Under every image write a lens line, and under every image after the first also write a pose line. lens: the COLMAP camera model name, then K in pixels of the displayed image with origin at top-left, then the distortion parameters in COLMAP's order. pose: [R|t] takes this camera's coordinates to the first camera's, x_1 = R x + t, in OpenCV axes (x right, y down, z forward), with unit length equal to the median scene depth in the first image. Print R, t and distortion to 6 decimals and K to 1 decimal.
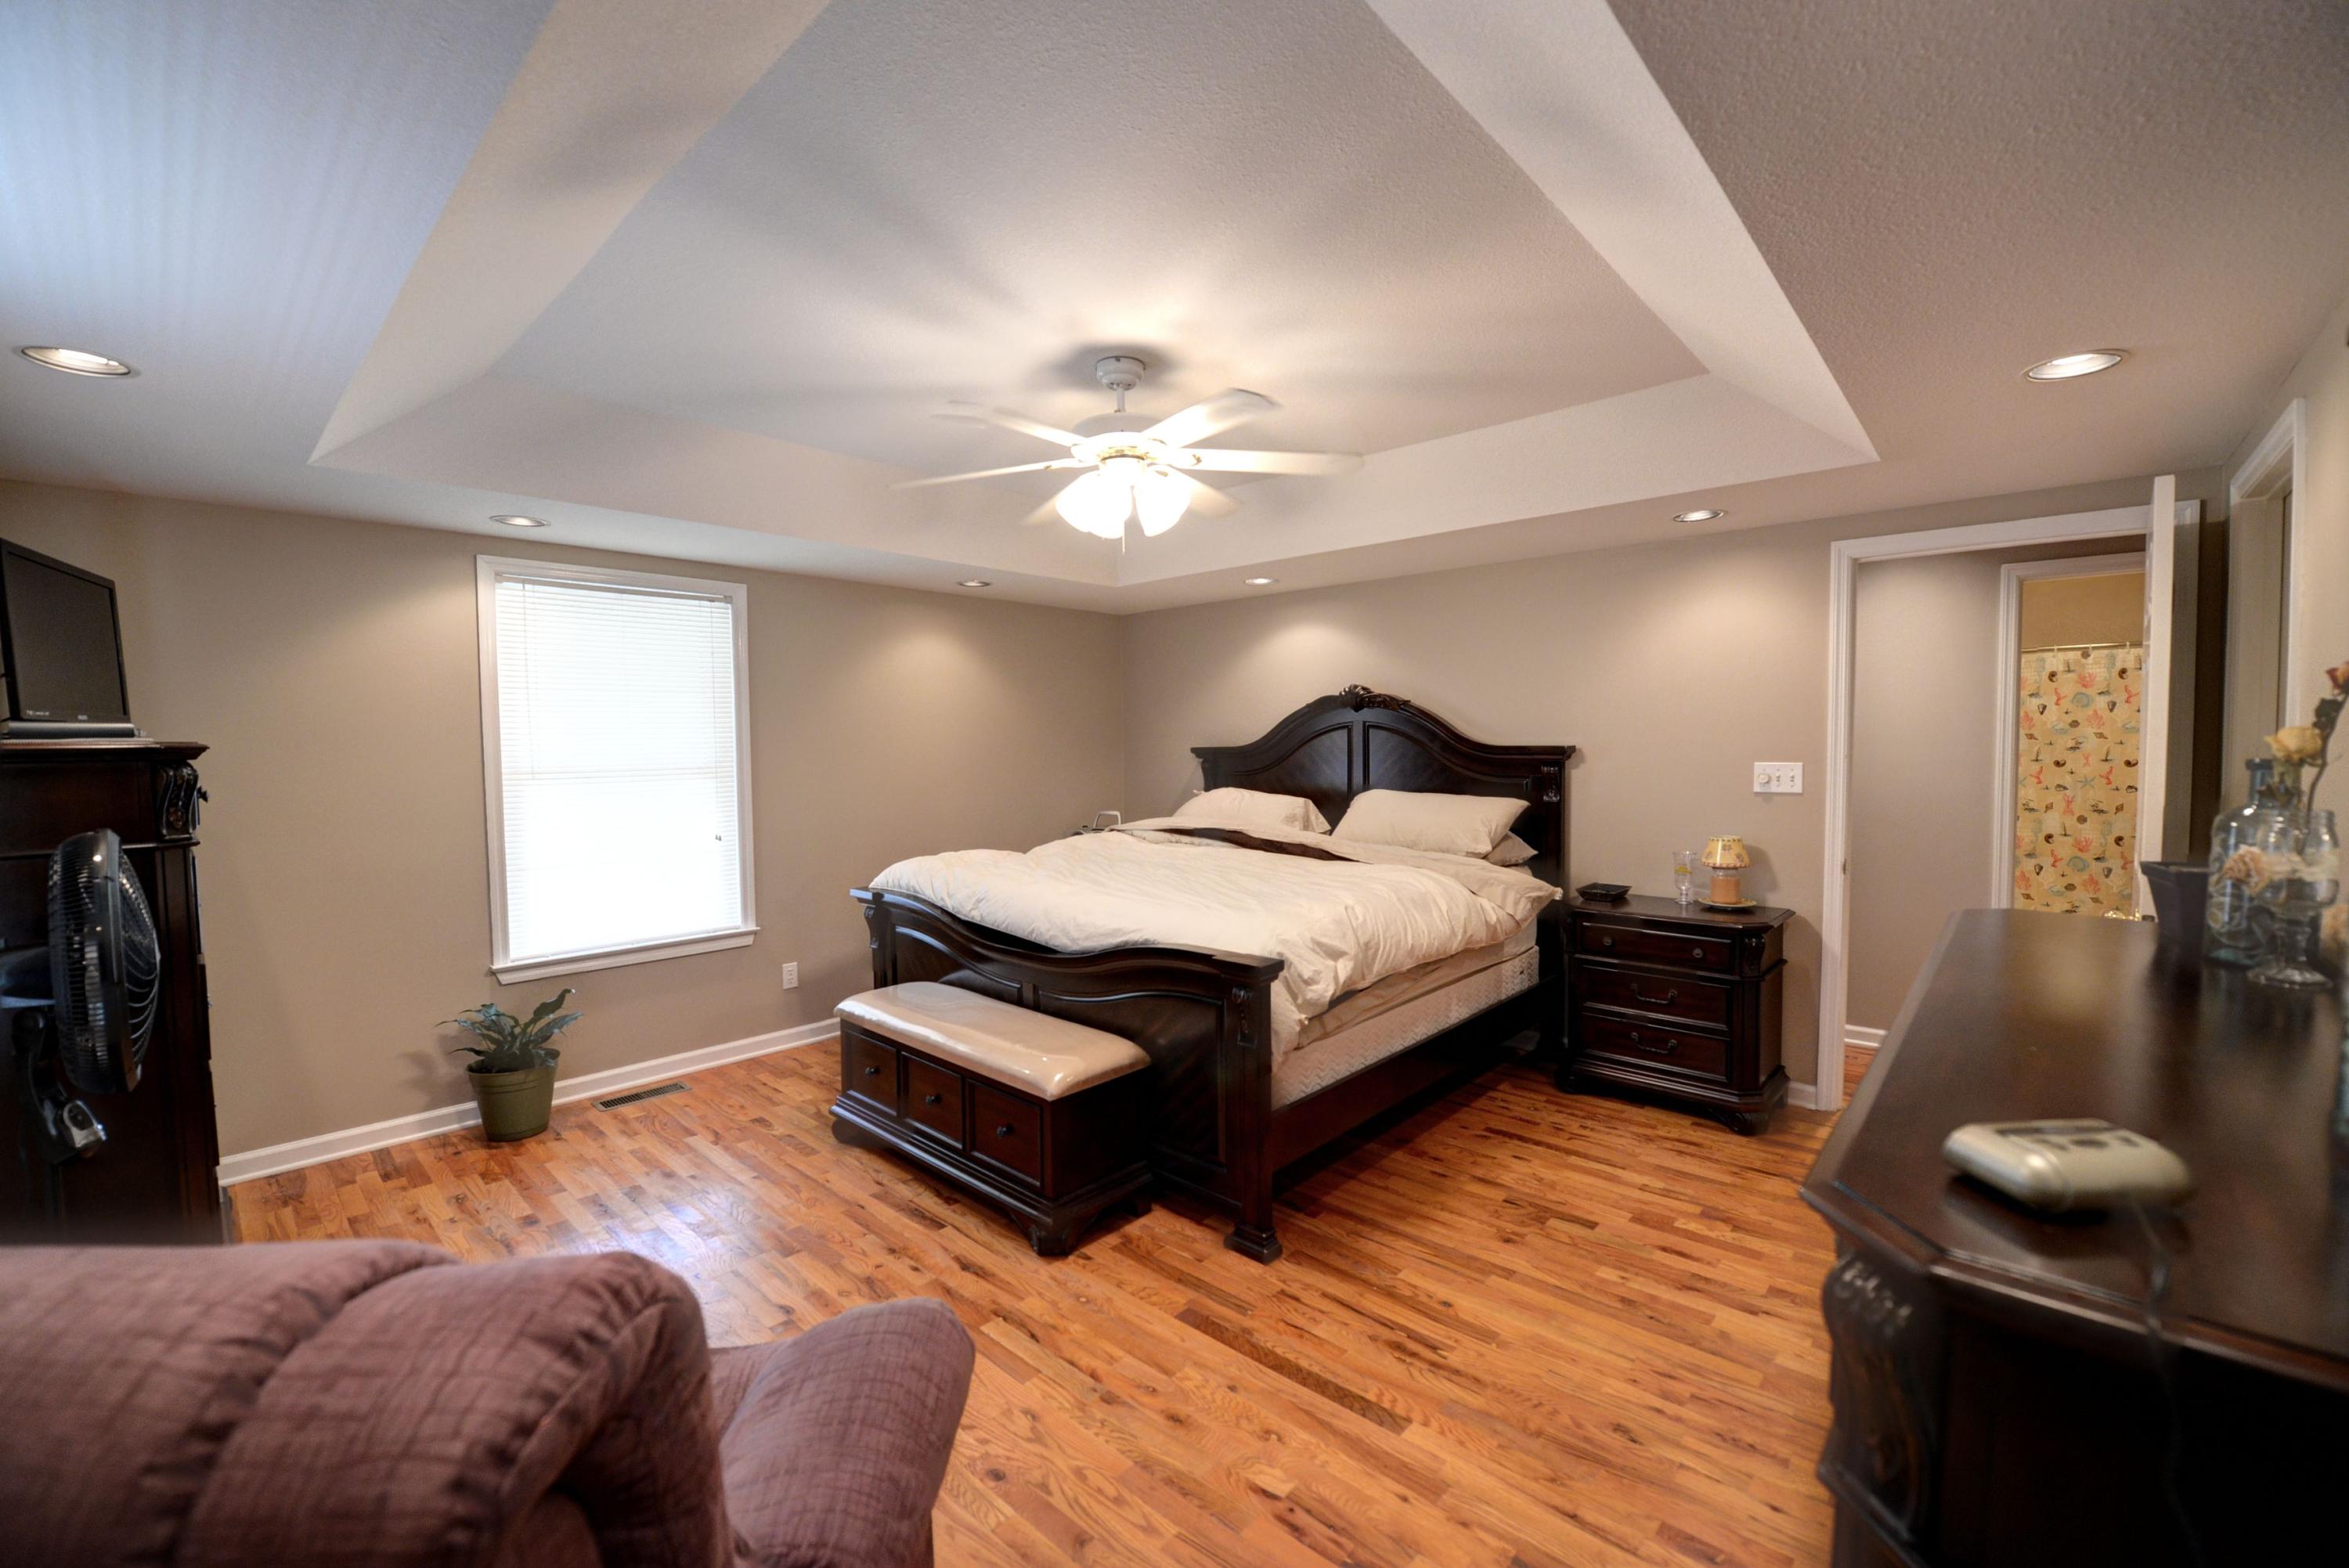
lens RADIAL K [[945.0, 0, 1166.9], [0, 945.0, 781.6], [0, 0, 1]] dist [-0.020195, -0.000473]
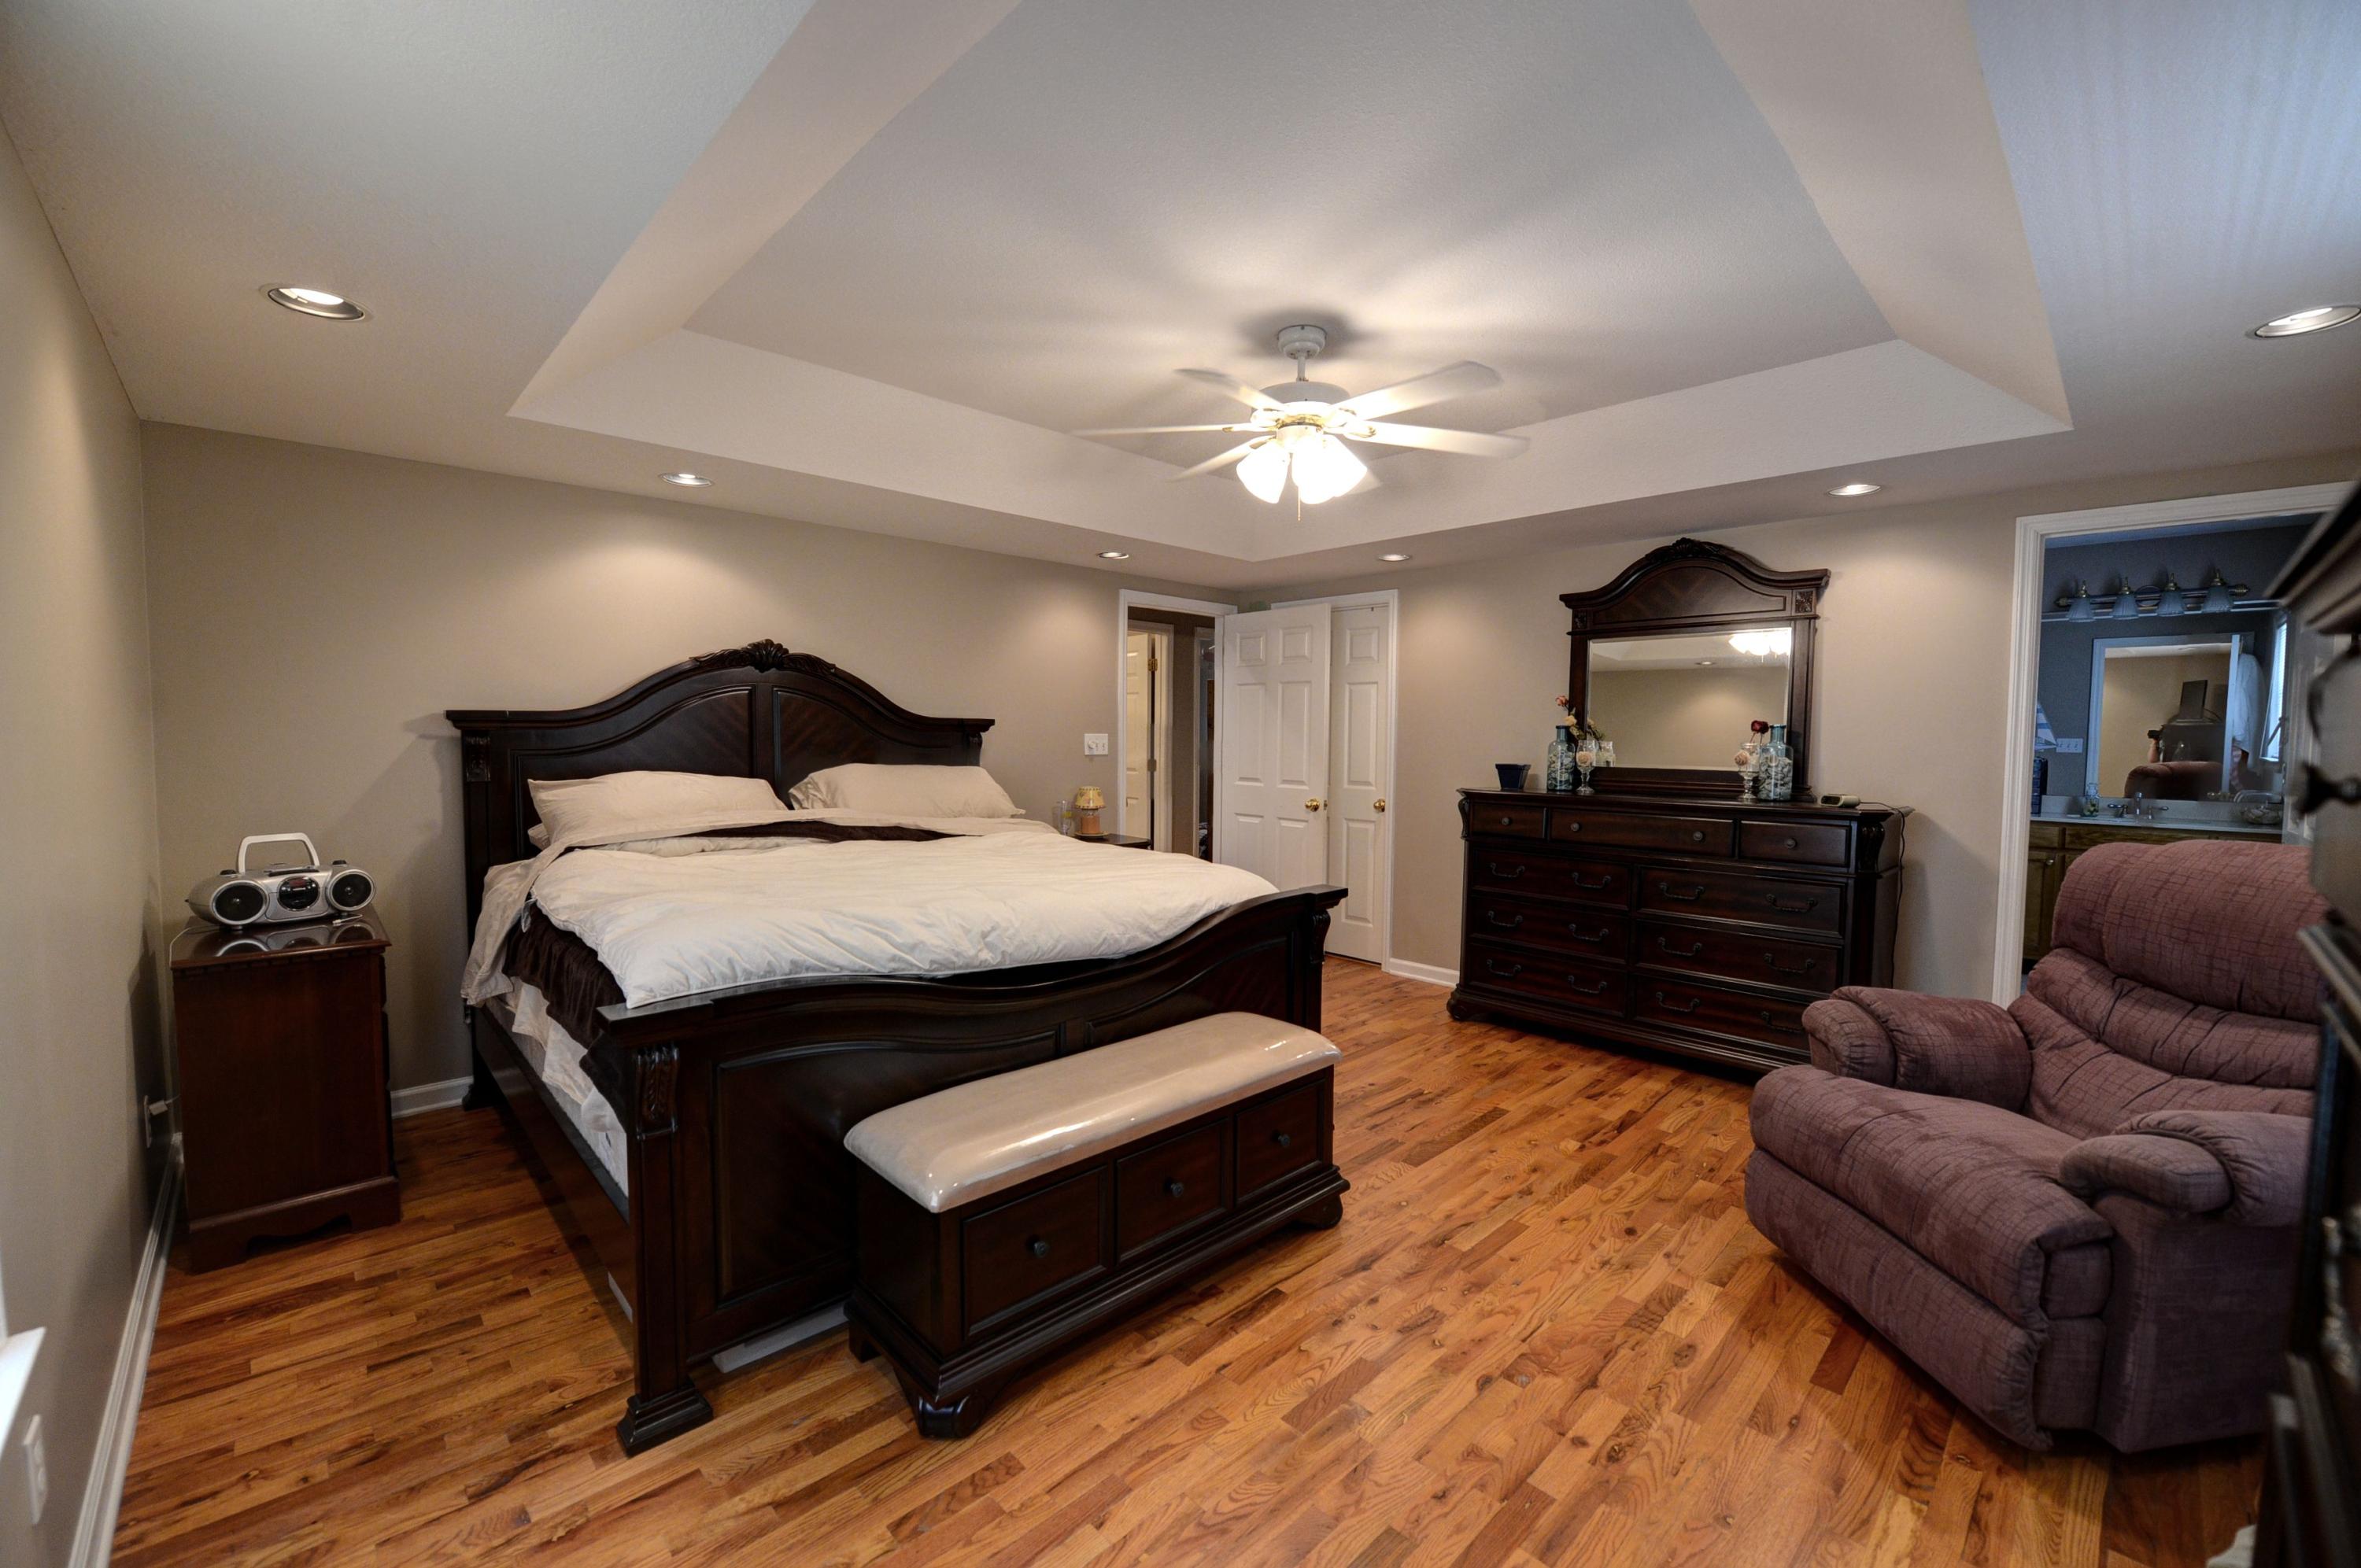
lens RADIAL K [[949.8, 0, 1172.9], [0, 949.8, 781.6], [0, 0, 1]] dist [-0.020195, -0.000473]
pose [[0.060420, -0.041036, 0.997329, -0.924207], [0.030872, 0.998753, 0.039224, -0.001080], [-0.997695, 0.028420, 0.061612, 0.913430]]
